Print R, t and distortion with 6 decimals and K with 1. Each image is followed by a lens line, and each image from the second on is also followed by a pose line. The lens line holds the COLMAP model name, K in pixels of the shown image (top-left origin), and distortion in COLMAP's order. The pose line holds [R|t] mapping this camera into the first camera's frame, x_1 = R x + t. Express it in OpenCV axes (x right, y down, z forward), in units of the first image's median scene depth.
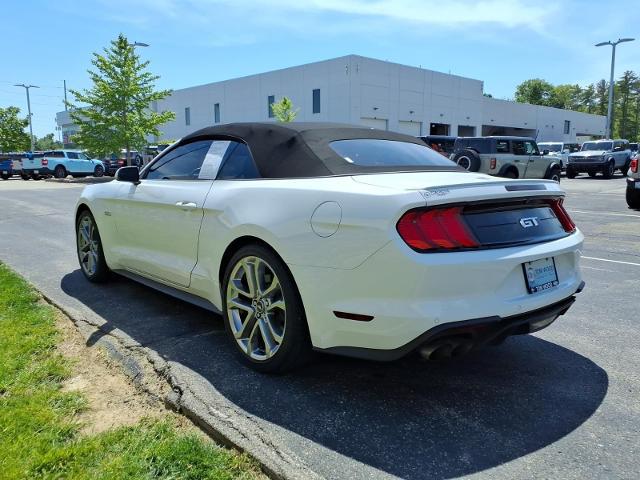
lens RADIAL K [[506.8, 0, 321.0], [0, 506.8, 240.6], [0, 0, 1]] dist [0.048657, -0.043697]
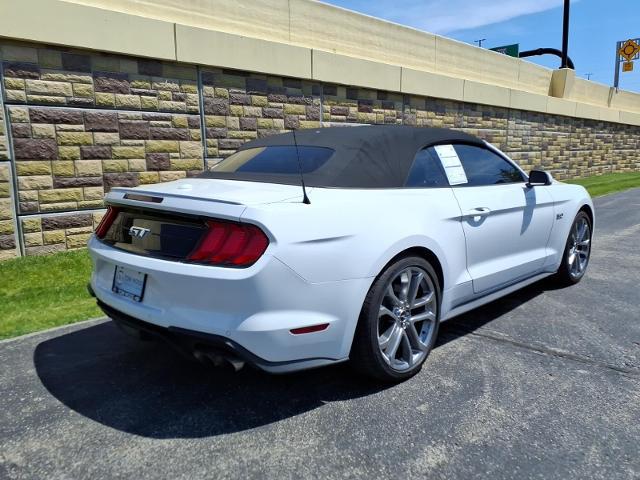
lens RADIAL K [[506.8, 0, 321.9], [0, 506.8, 242.8], [0, 0, 1]] dist [0.048657, -0.043697]
pose [[0.077755, 0.164410, -0.983323, 1.129709], [-0.133169, 0.979183, 0.153187, -0.171777], [0.988039, 0.119037, 0.098031, 0.985390]]
